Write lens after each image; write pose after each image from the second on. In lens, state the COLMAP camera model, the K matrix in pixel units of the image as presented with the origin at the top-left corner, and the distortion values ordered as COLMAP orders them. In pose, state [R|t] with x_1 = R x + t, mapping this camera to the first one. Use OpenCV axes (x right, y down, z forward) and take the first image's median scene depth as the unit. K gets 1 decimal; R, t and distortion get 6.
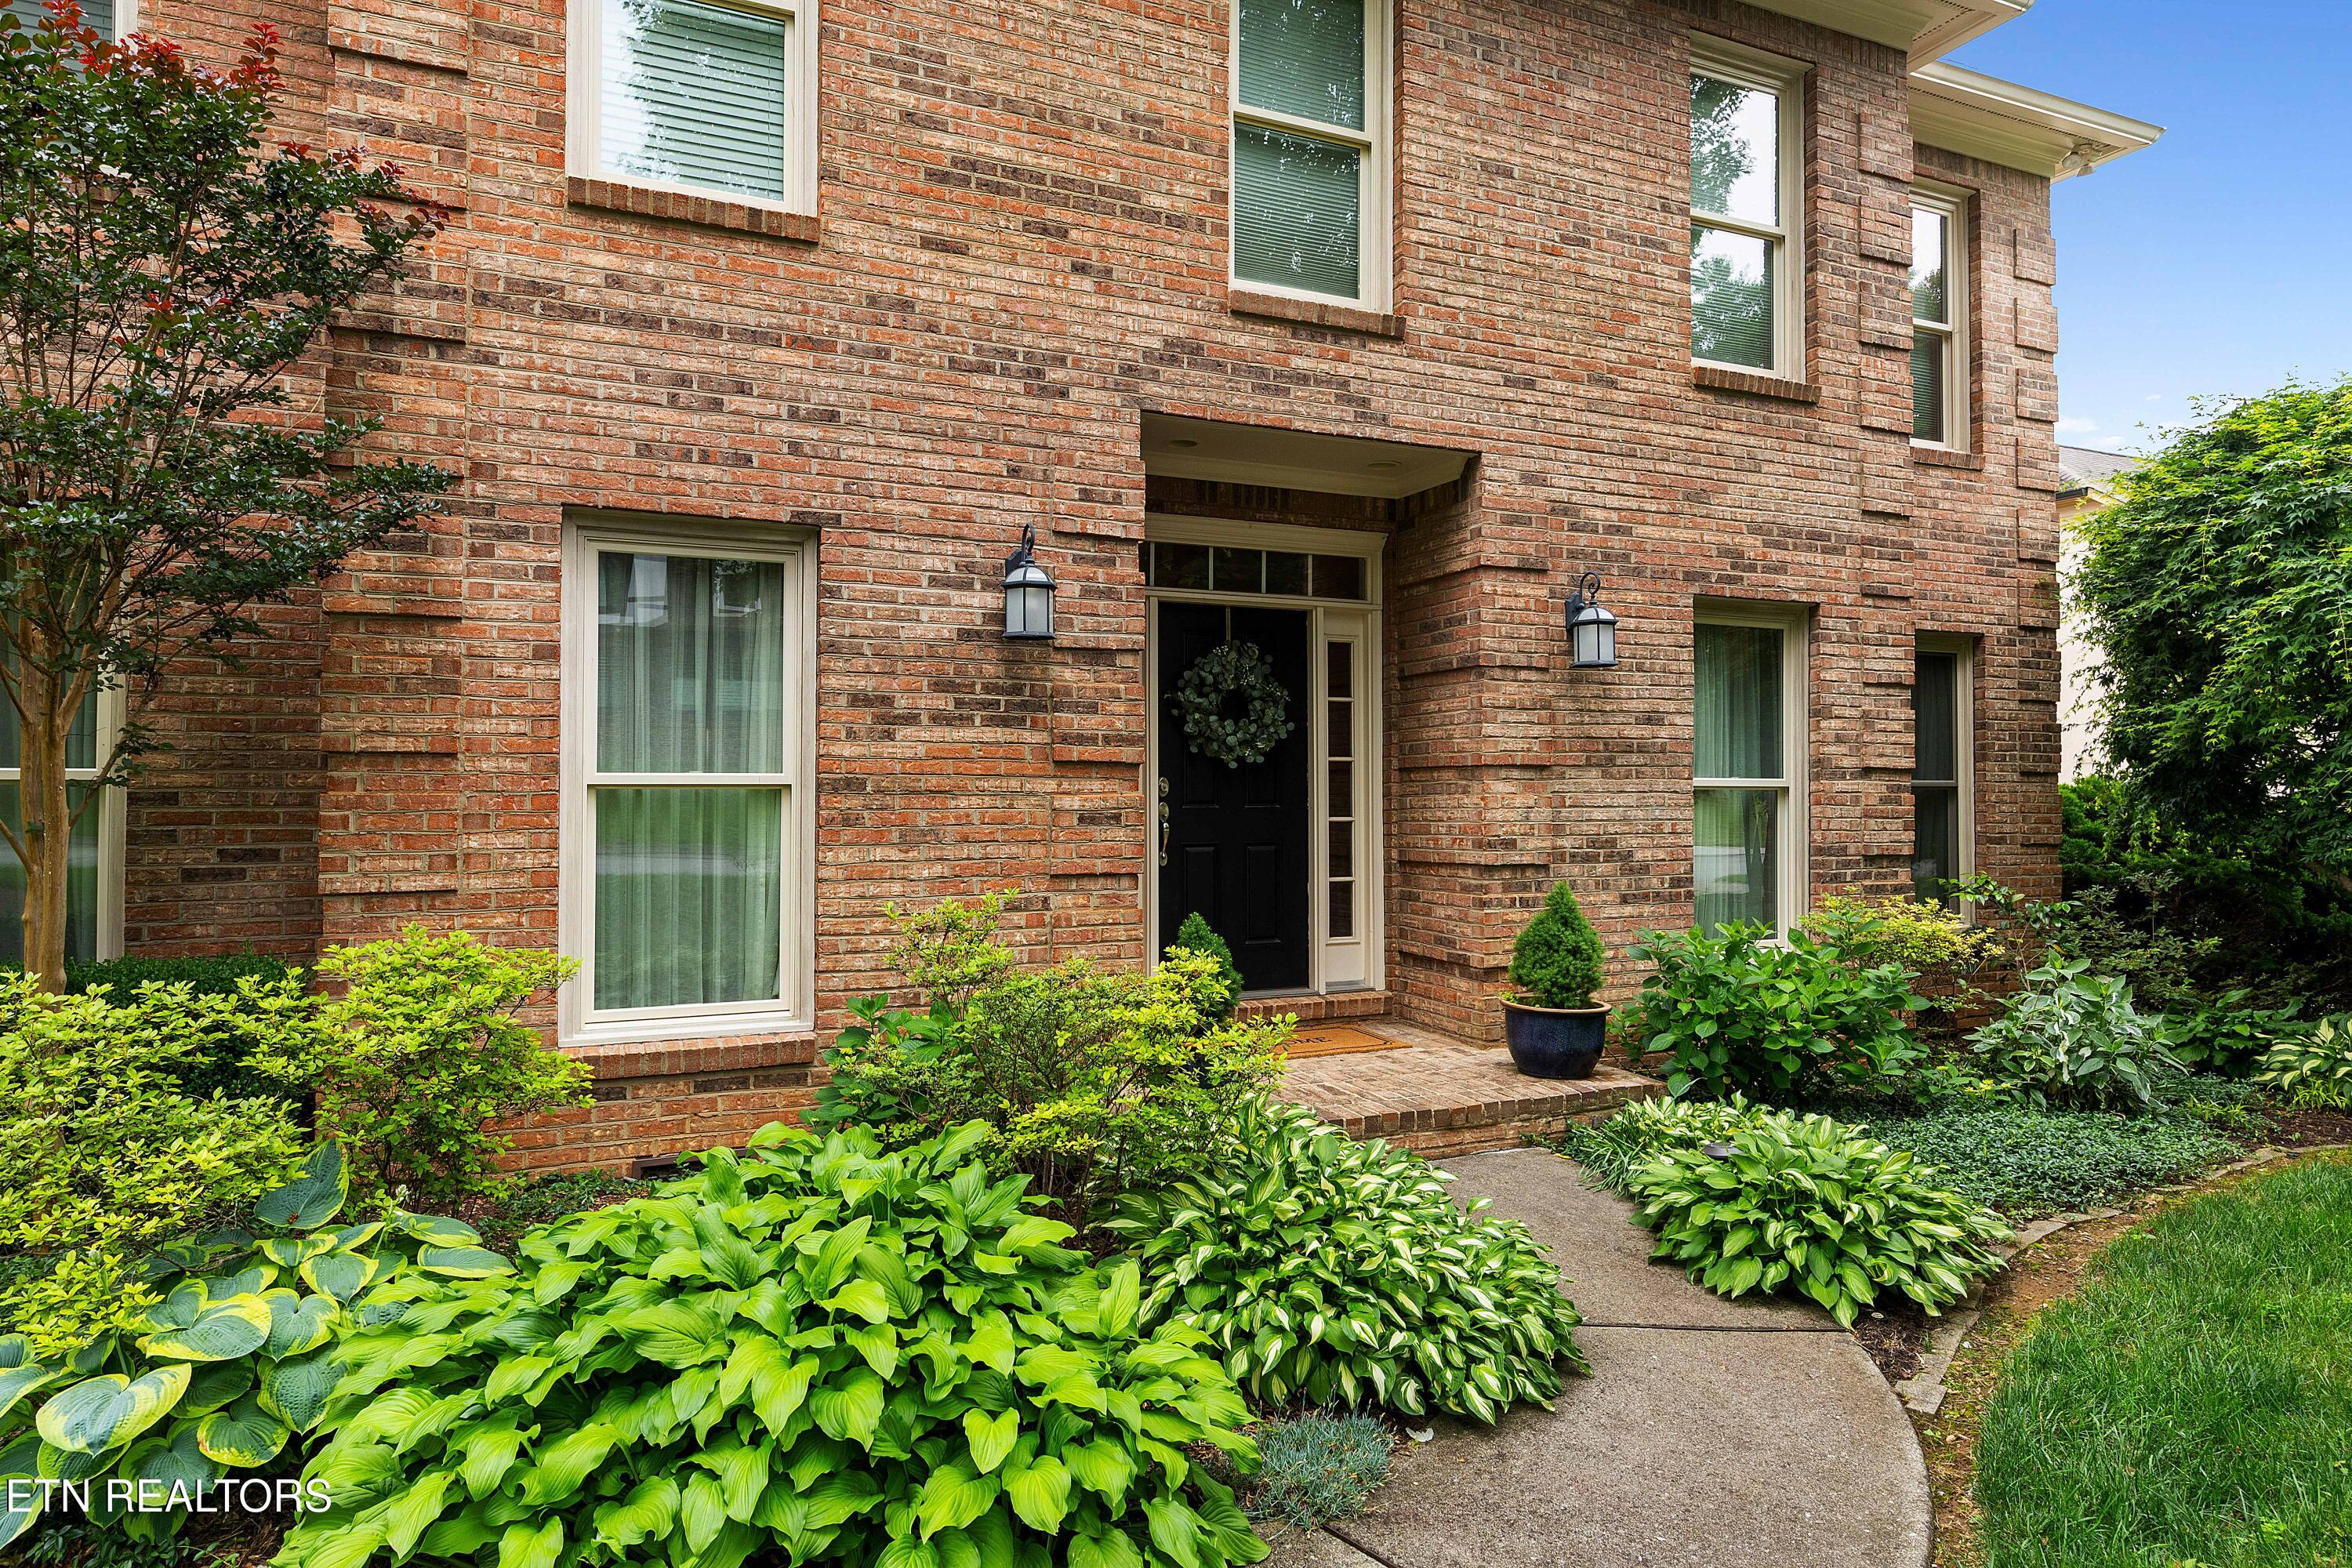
lens RADIAL K [[1373.3, 0, 1175.6], [0, 1373.3, 760.0], [0, 0, 1]] dist [0.009143, 0.001012]
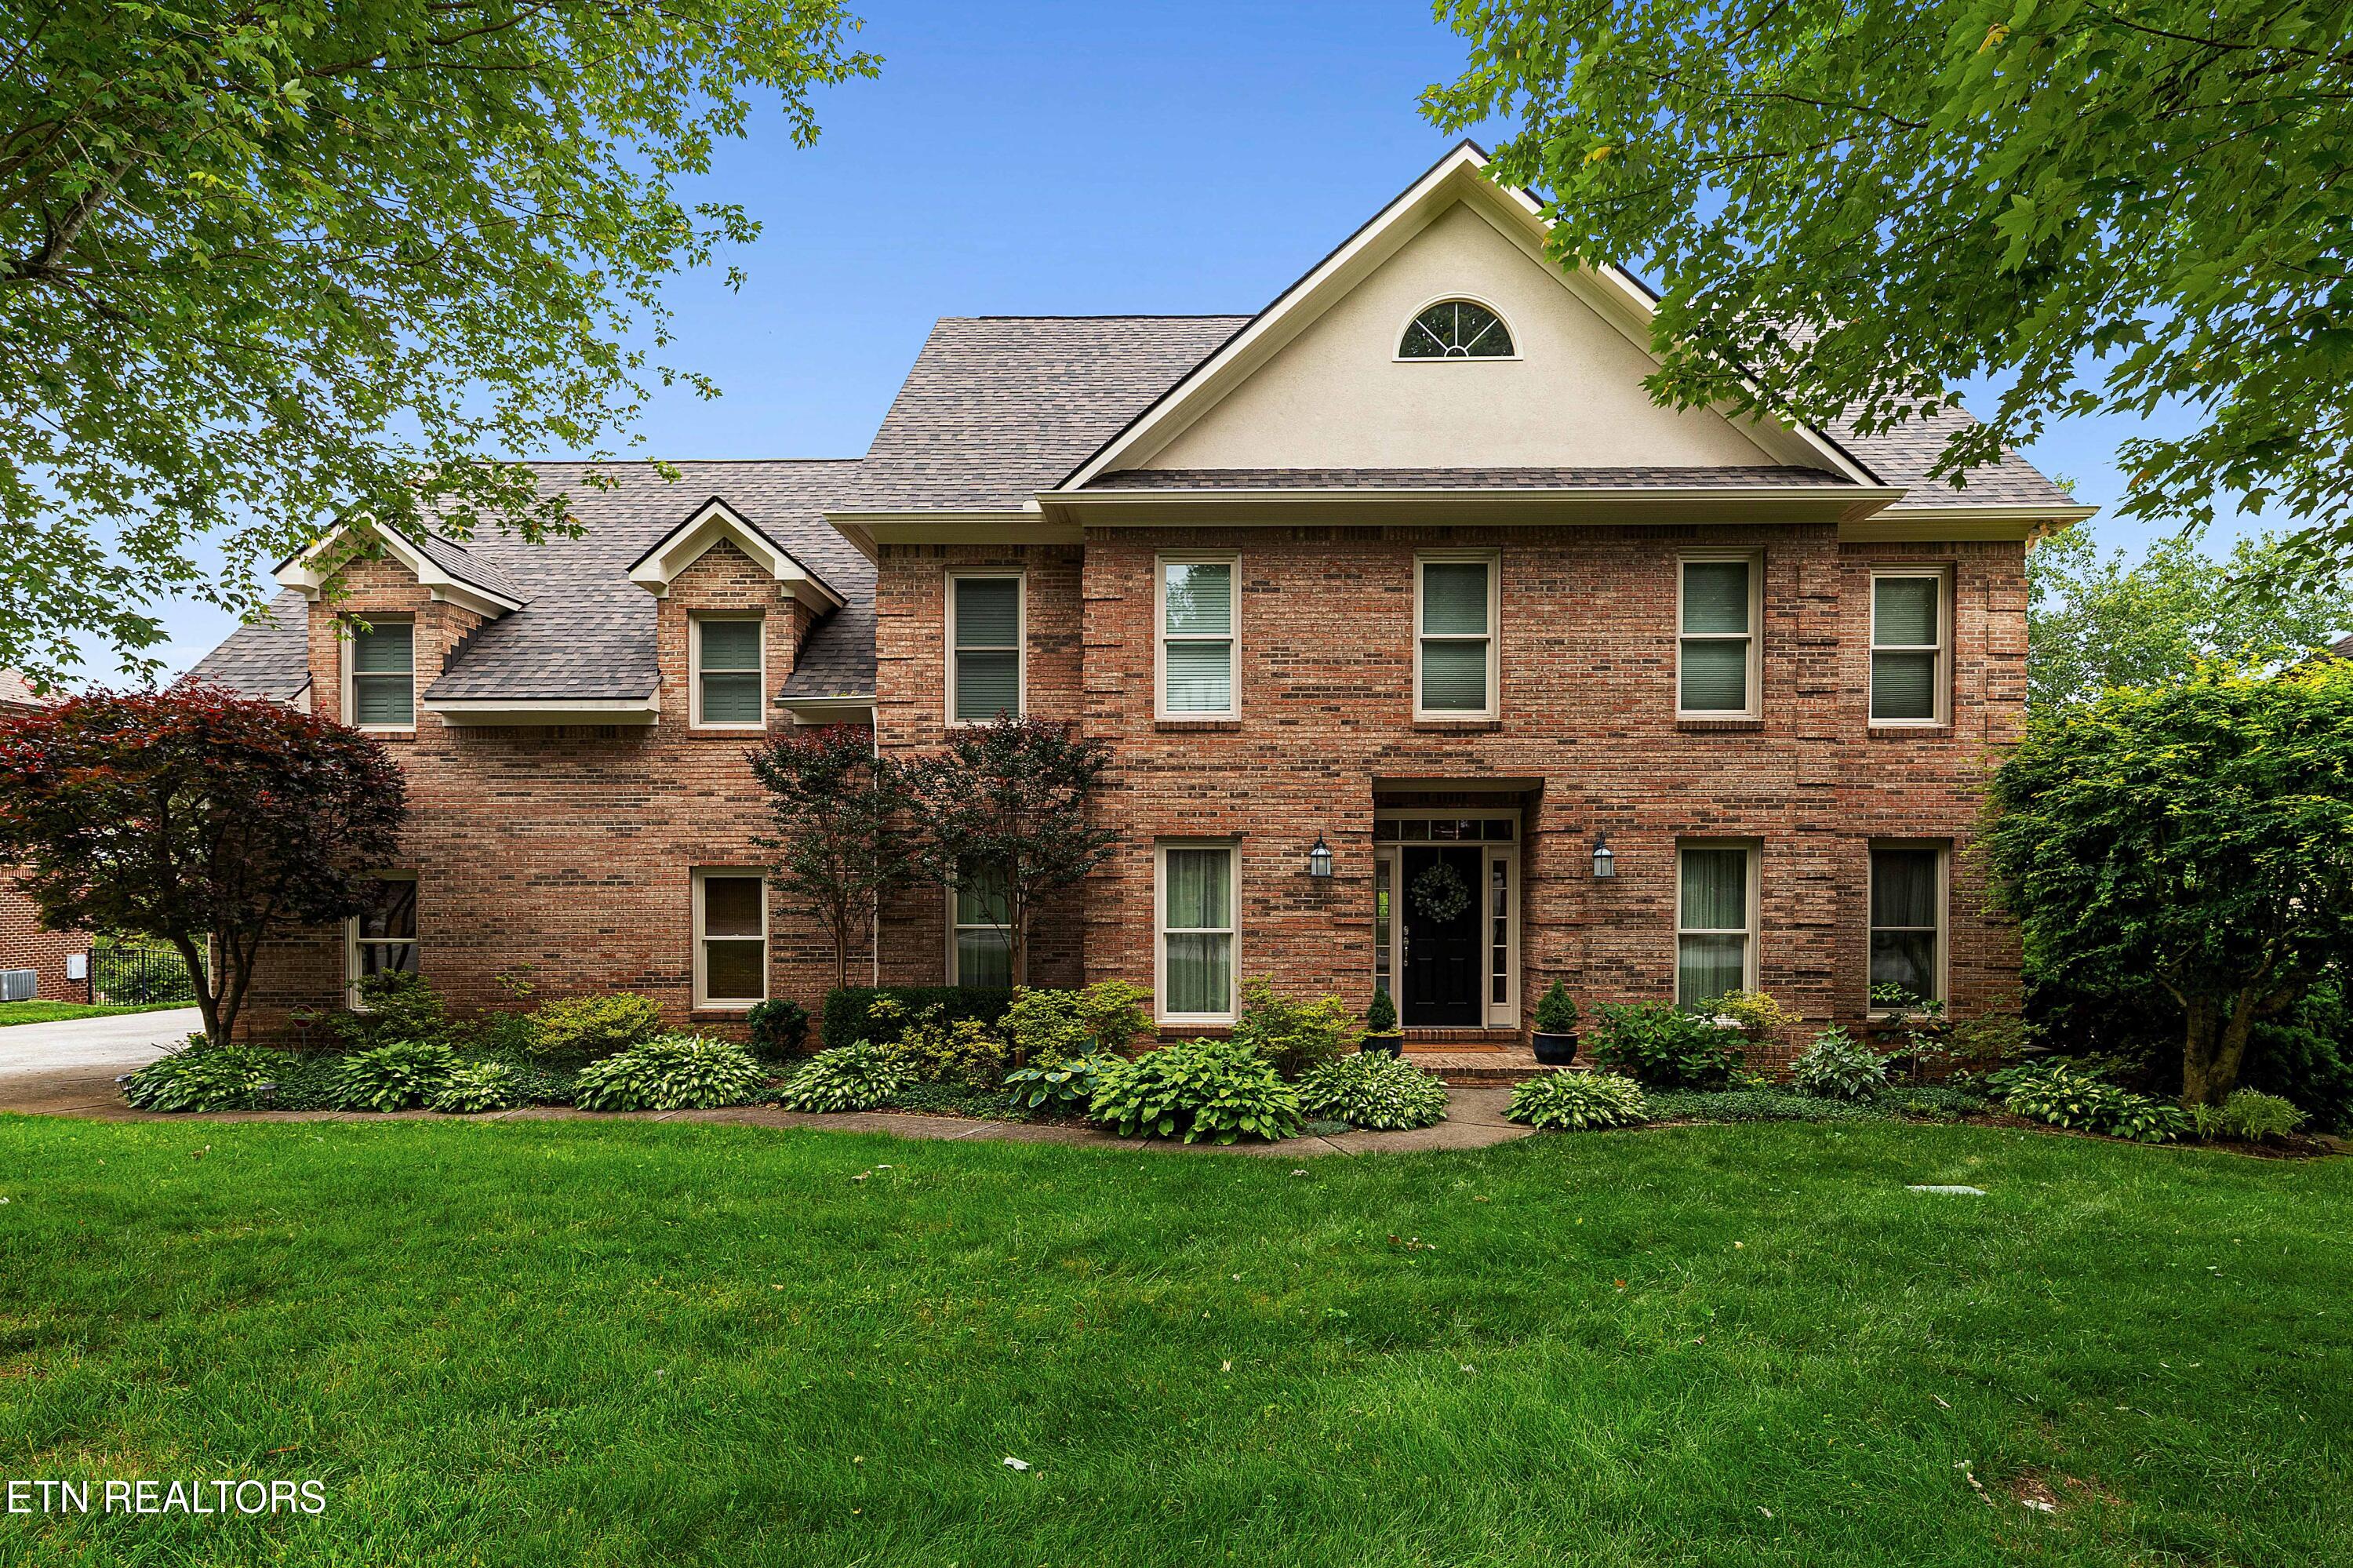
lens RADIAL K [[2327.4, 0, 1176.5], [0, 2327.4, 784.0], [0, 0, 1]] dist [0.004023, -0.005242]
pose [[0.891173, -0.007220, -0.453606, 1.536792], [0.011515, 0.999911, 0.006707, -0.277539], [0.453518, -0.011201, 0.891177, -2.822850]]
